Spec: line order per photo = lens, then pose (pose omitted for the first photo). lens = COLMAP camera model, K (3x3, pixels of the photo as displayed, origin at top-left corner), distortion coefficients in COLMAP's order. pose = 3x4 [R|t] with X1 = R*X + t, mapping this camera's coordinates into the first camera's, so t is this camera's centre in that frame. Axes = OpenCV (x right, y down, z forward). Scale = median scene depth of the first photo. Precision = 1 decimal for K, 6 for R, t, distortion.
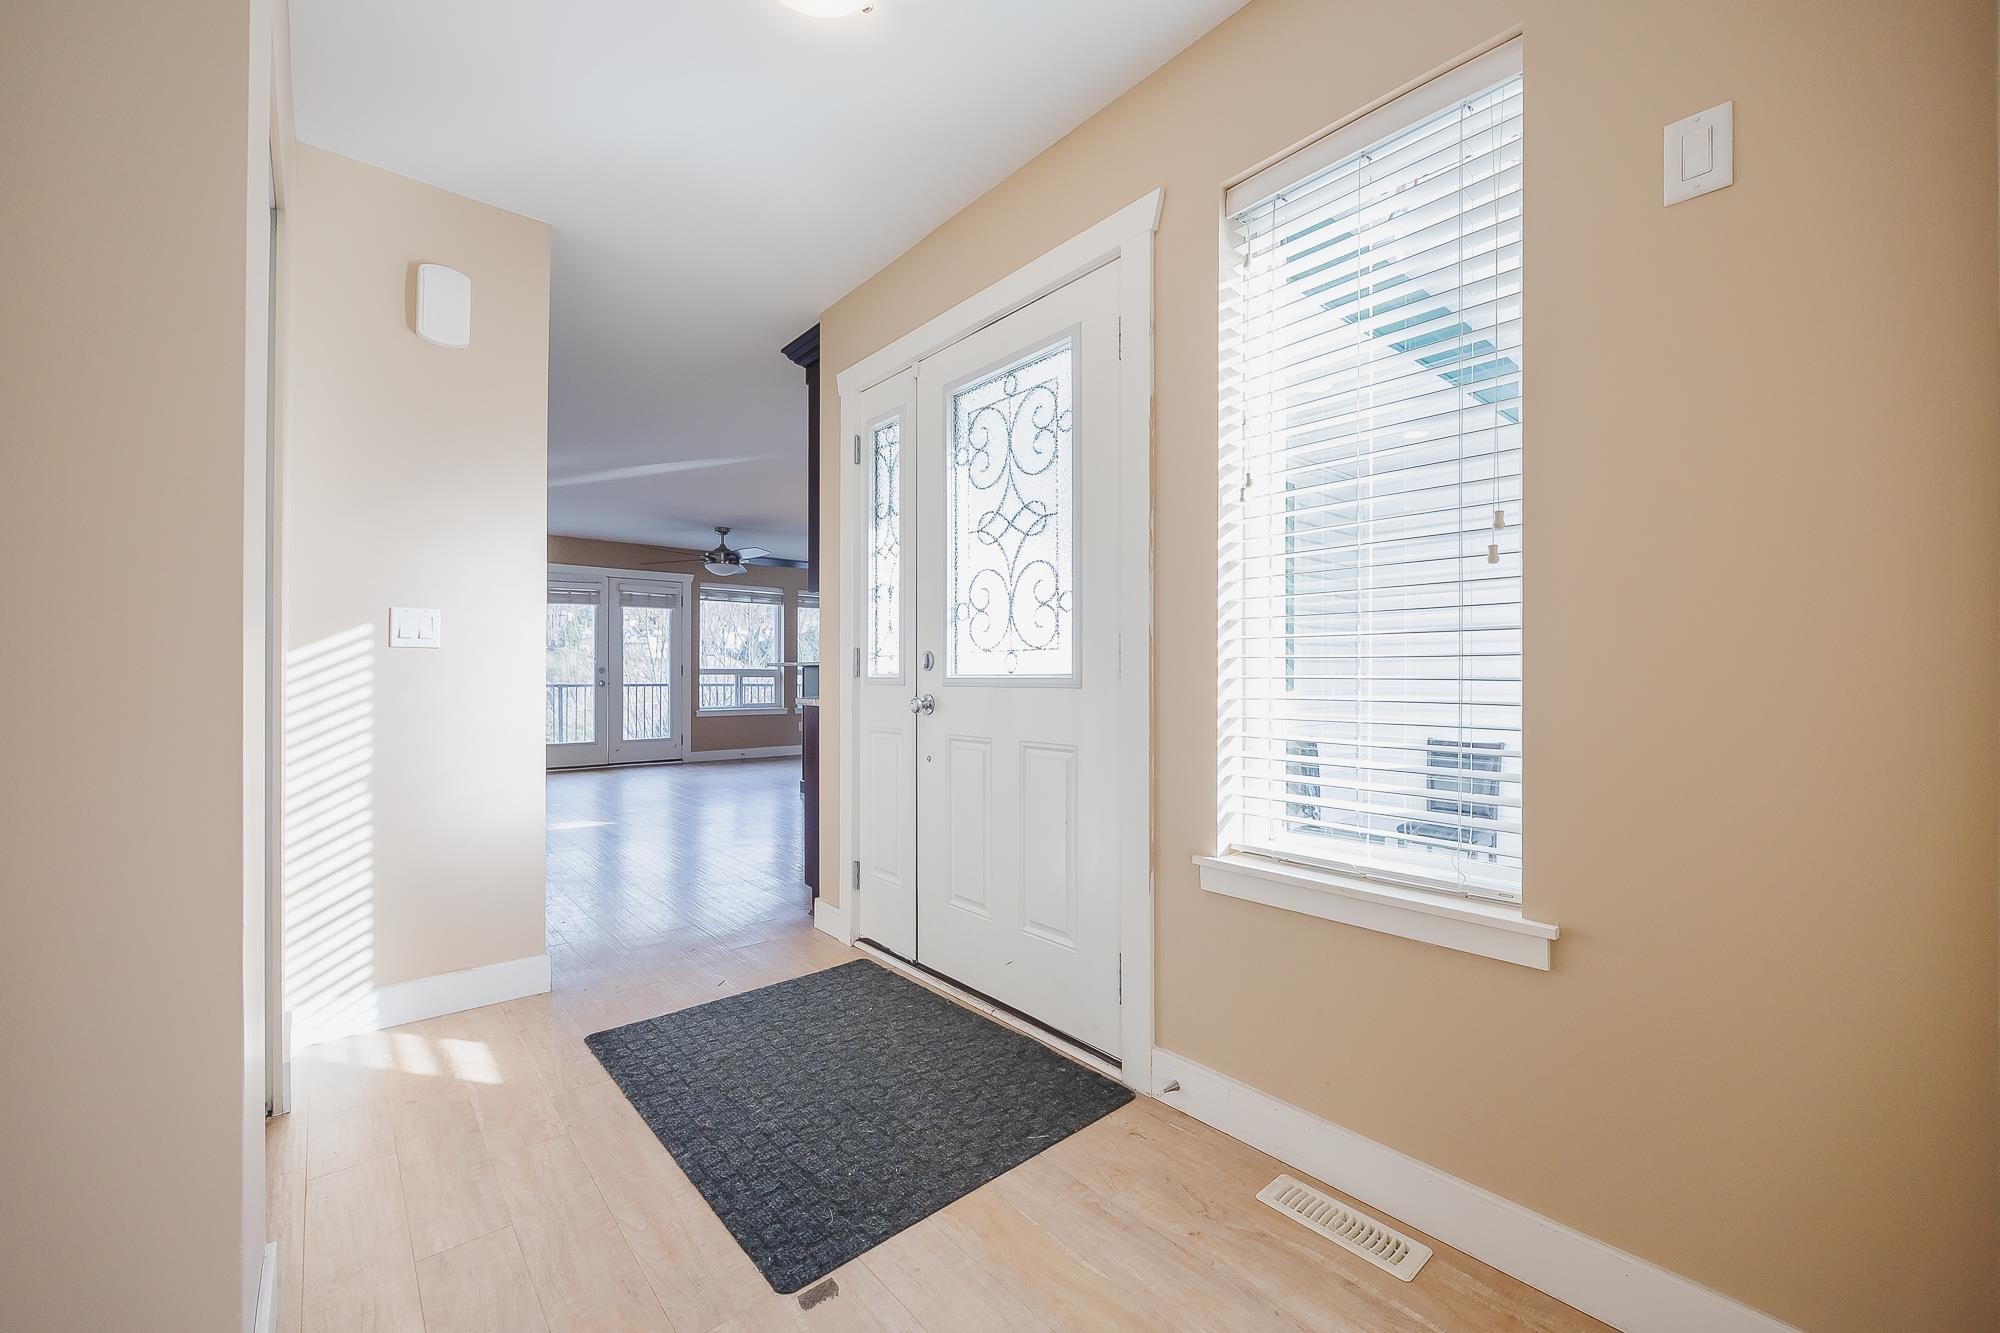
lens RADIAL K [[765.5, 0, 998.8], [0, 765.5, 673.5], [0, 0, 1]] dist [-0.006838, 0.000112]
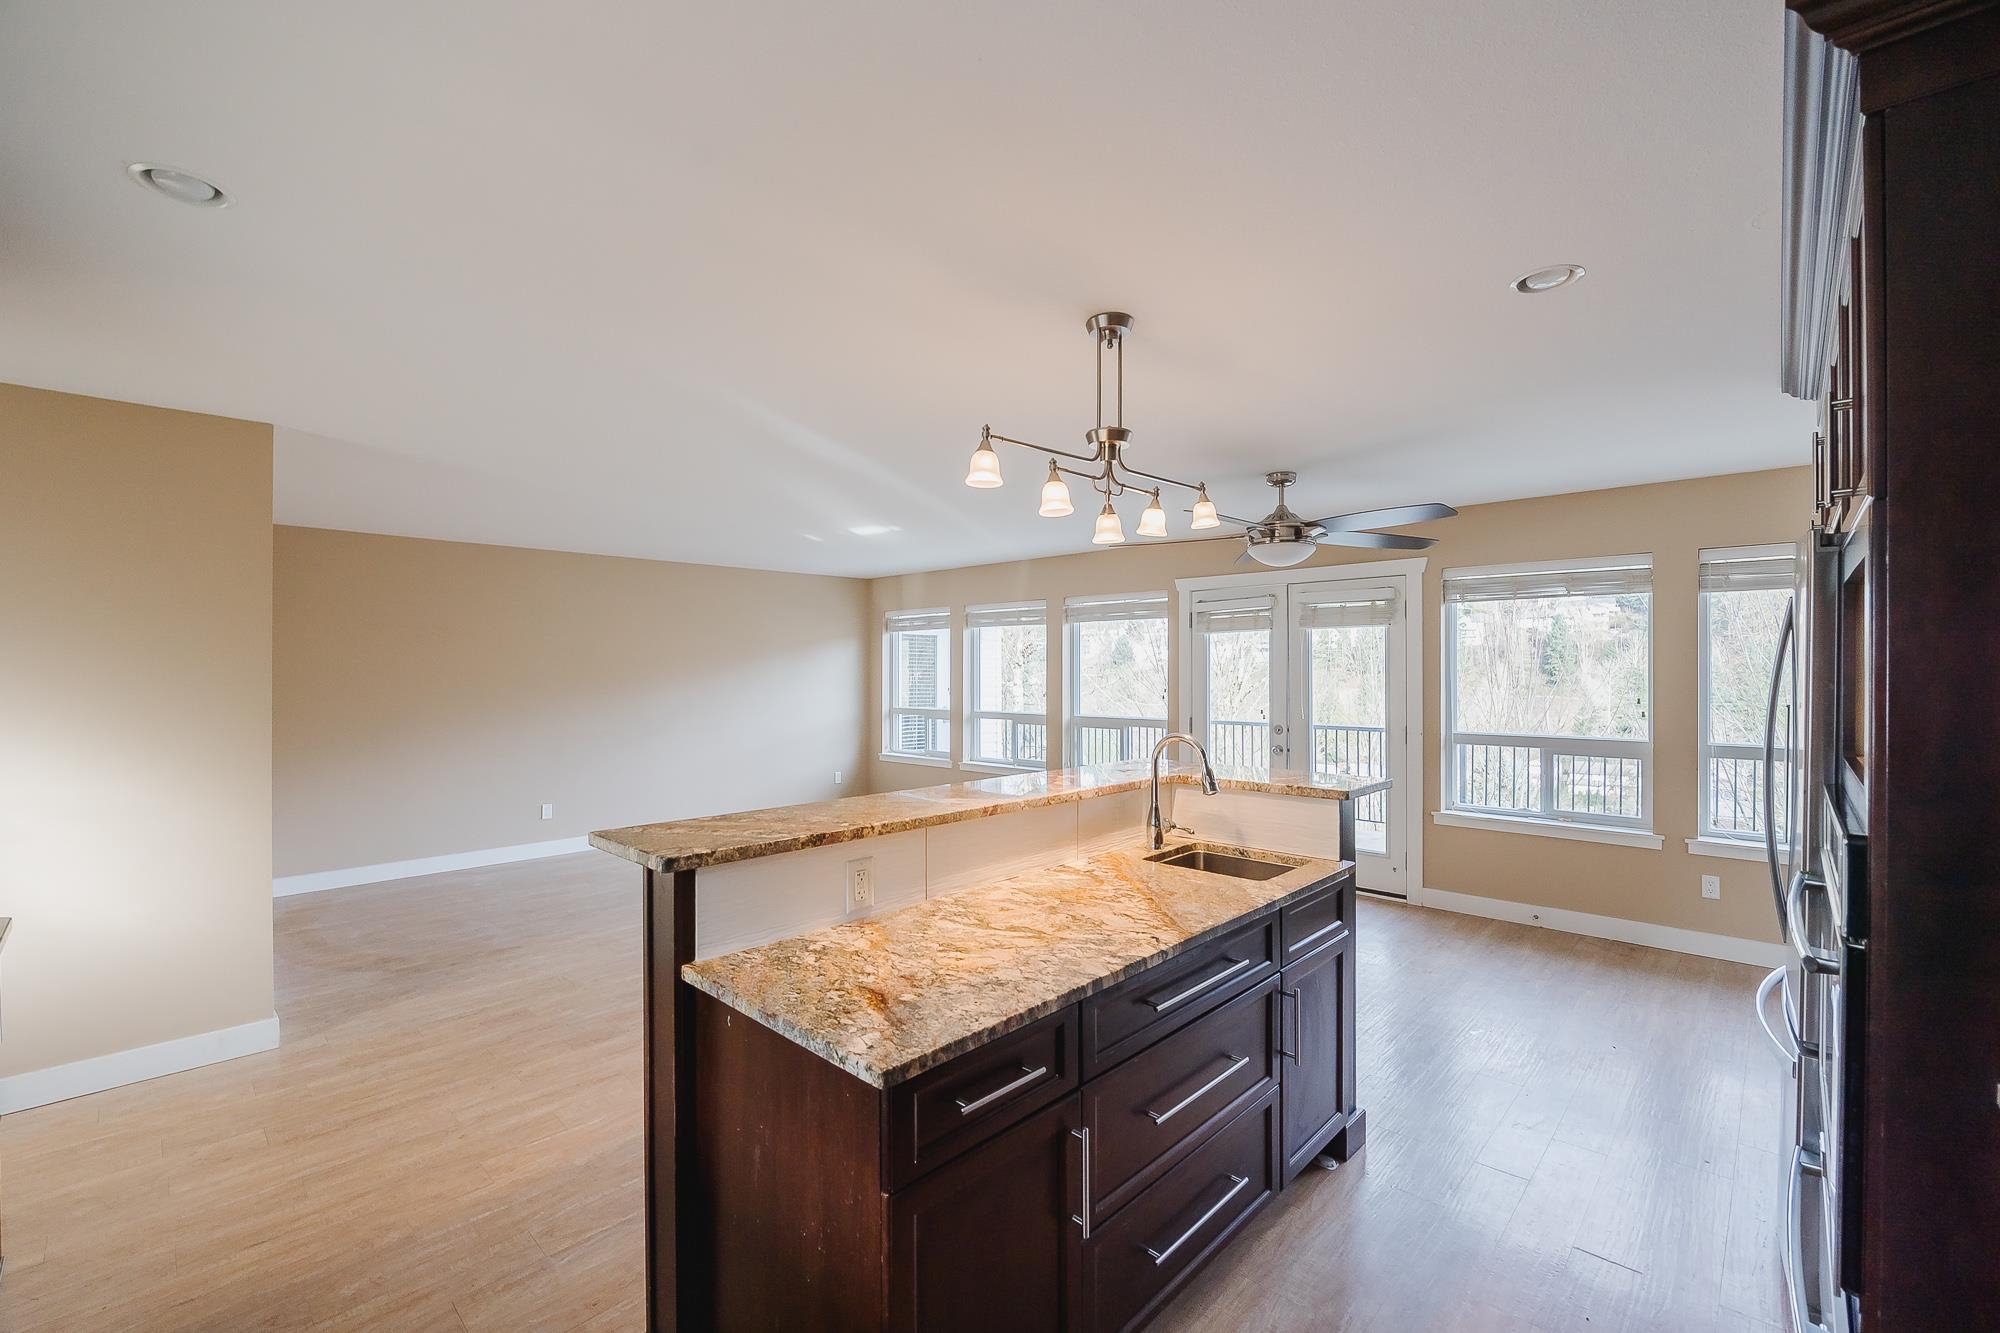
lens RADIAL K [[842.3, 0, 1020.6], [0, 842.3, 668.3], [0, 0, 1]] dist [-0.016740, 0.000028]
pose [[0.096089, -0.001042, -0.995372, 0.170943], [0.005736, 0.999983, -0.000493, -0.059273], [0.995356, -0.005662, 0.096093, 0.738828]]
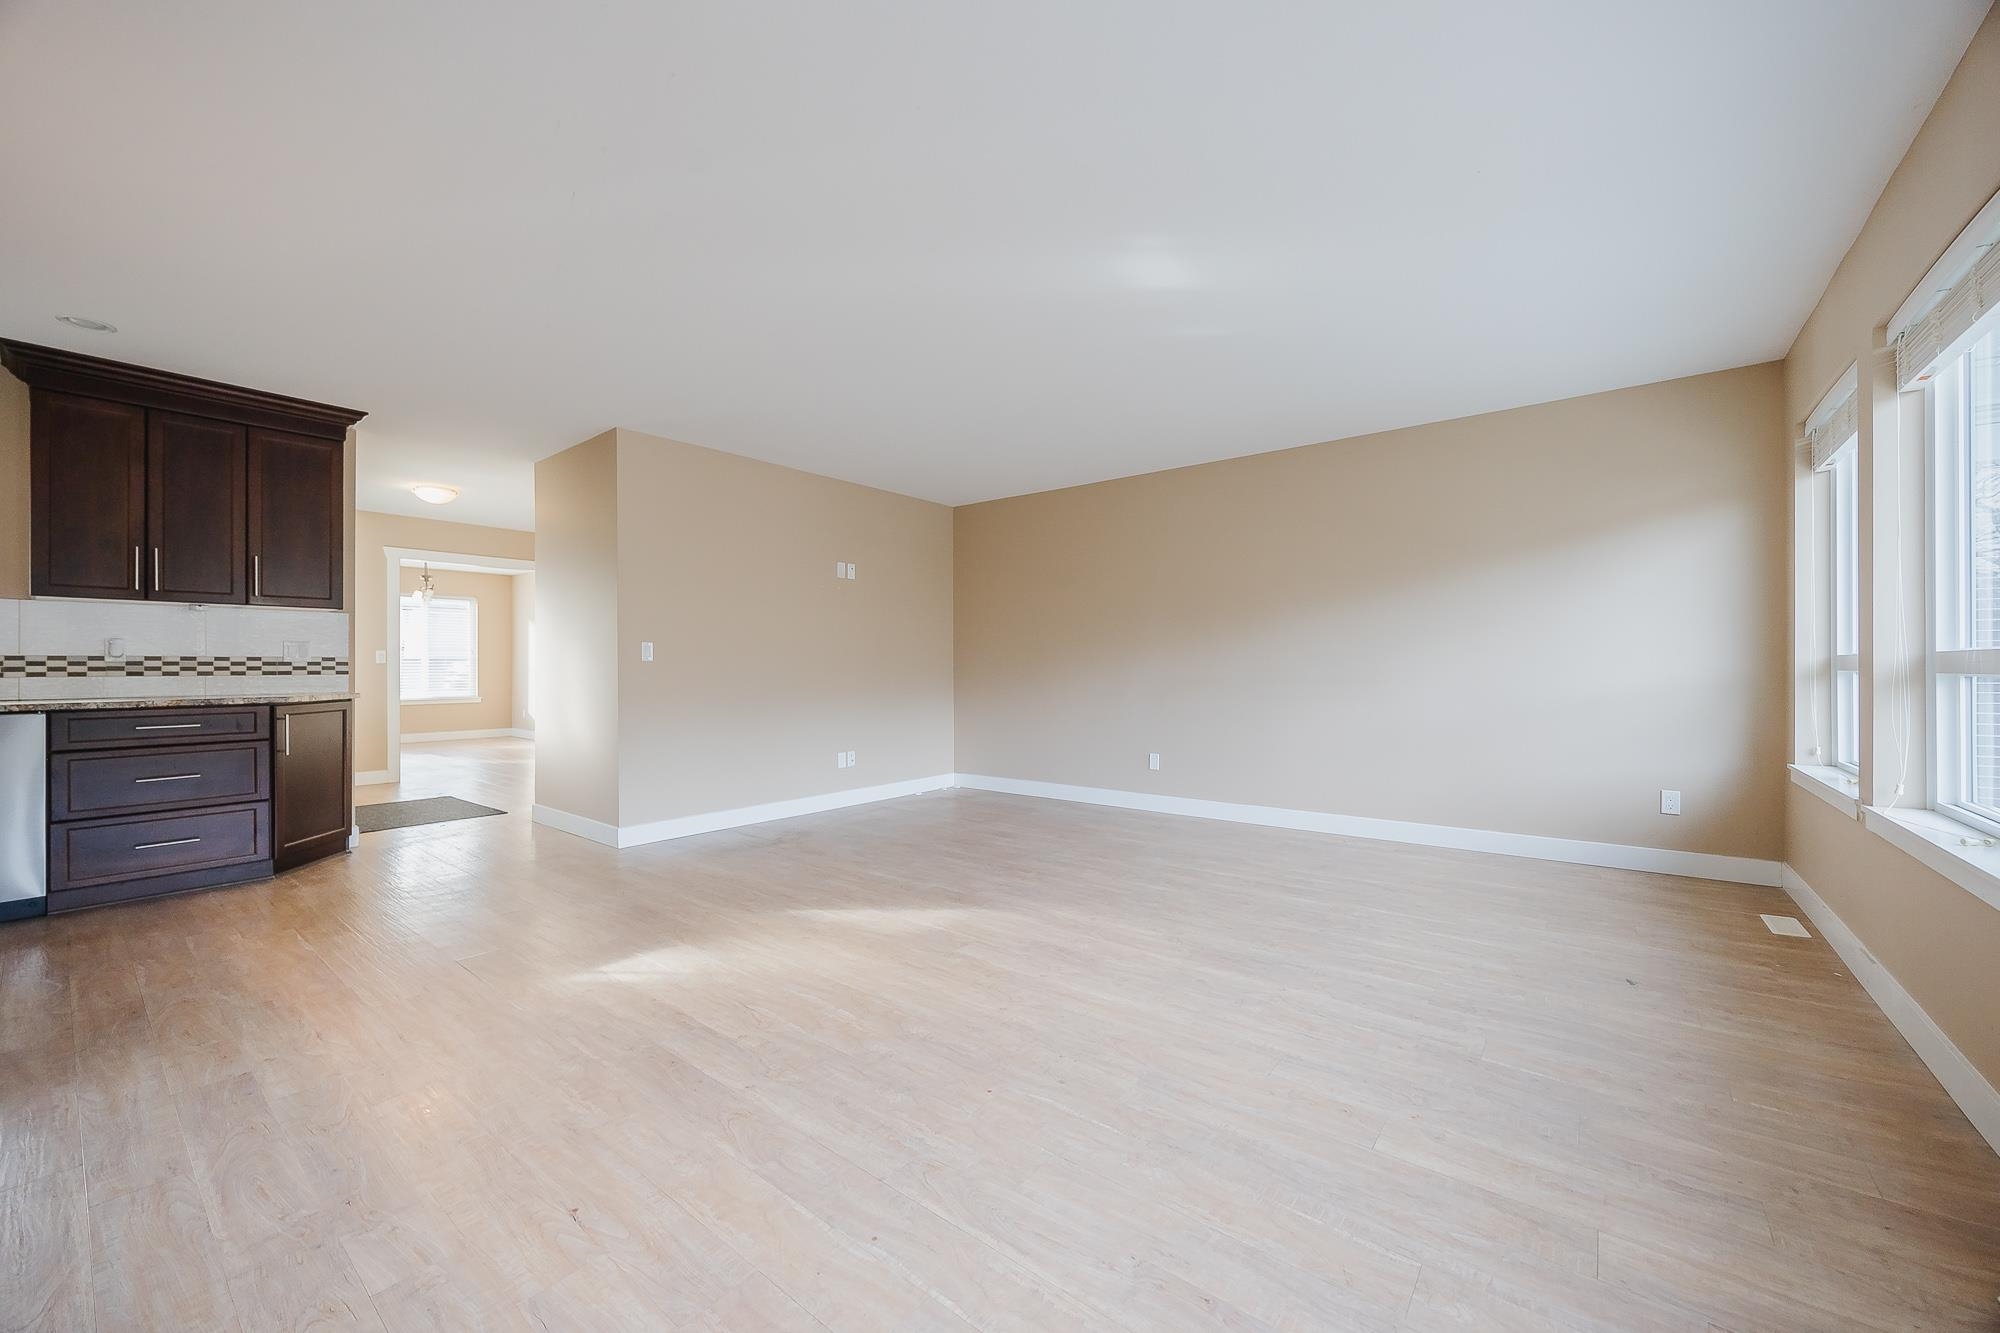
lens RADIAL K [[765.5, 0, 987.1], [0, 765.5, 667.6], [0, 0, 1]] dist [-0.006838, 0.000112]
pose [[-0.986955, 0.004987, -0.160919, -0.451437], [0.004972, 0.999988, 0.000498, -0.004919], [0.160920, -0.000308, -0.986967, 1.004779]]
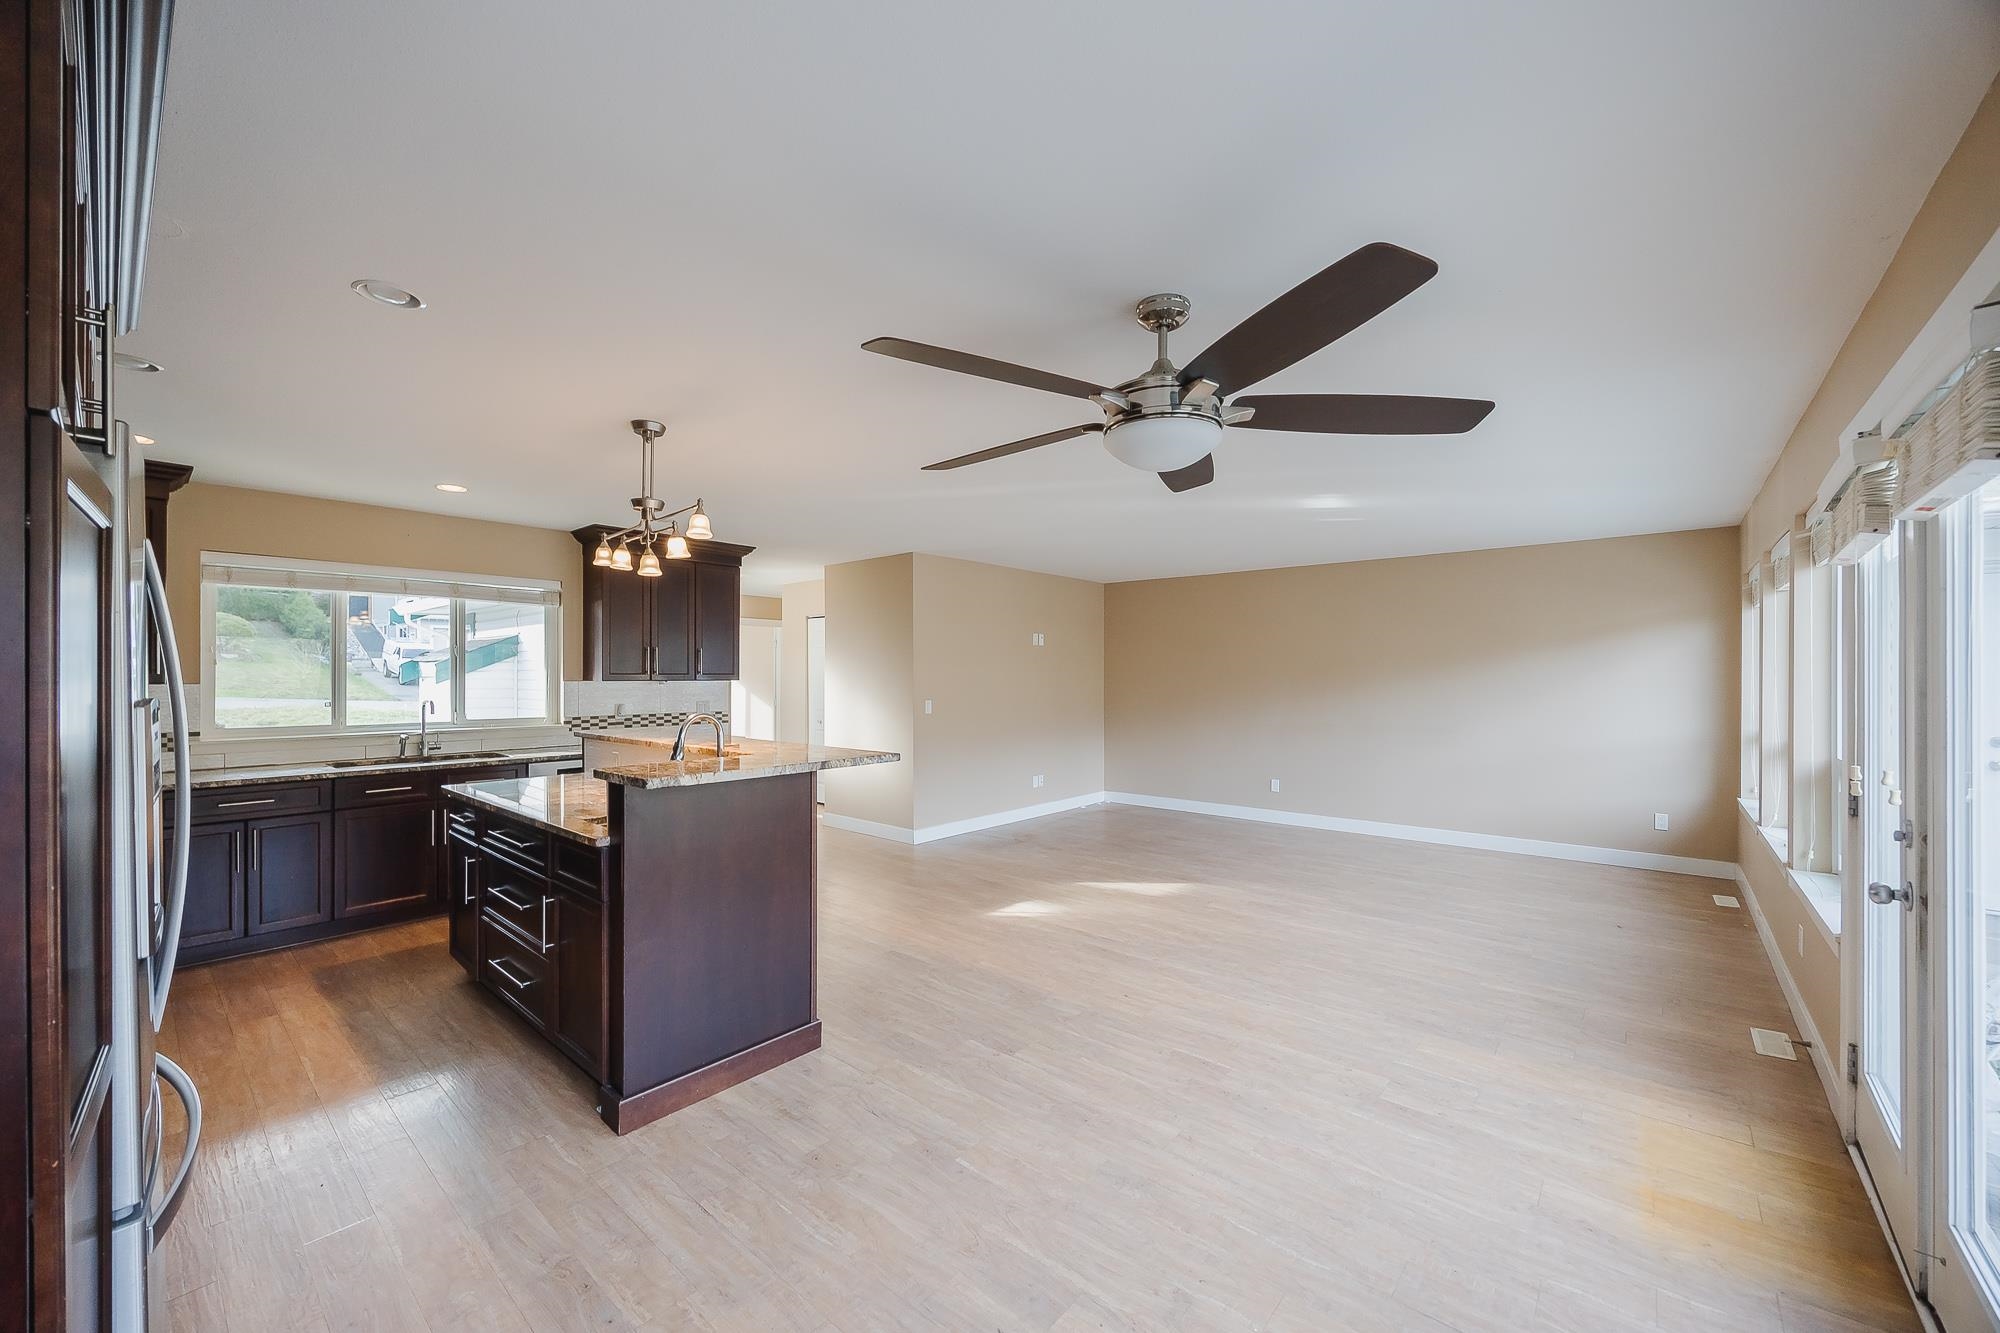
lens RADIAL K [[765.5, 0, 980.2], [0, 765.5, 676.8], [0, 0, 1]] dist [-0.006838, 0.000112]
pose [[-0.992891, 0.001052, -0.119024, -0.248140], [0.000752, 0.999996, 0.002563, -0.052873], [0.119026, 0.002456, -0.992888, 1.220700]]
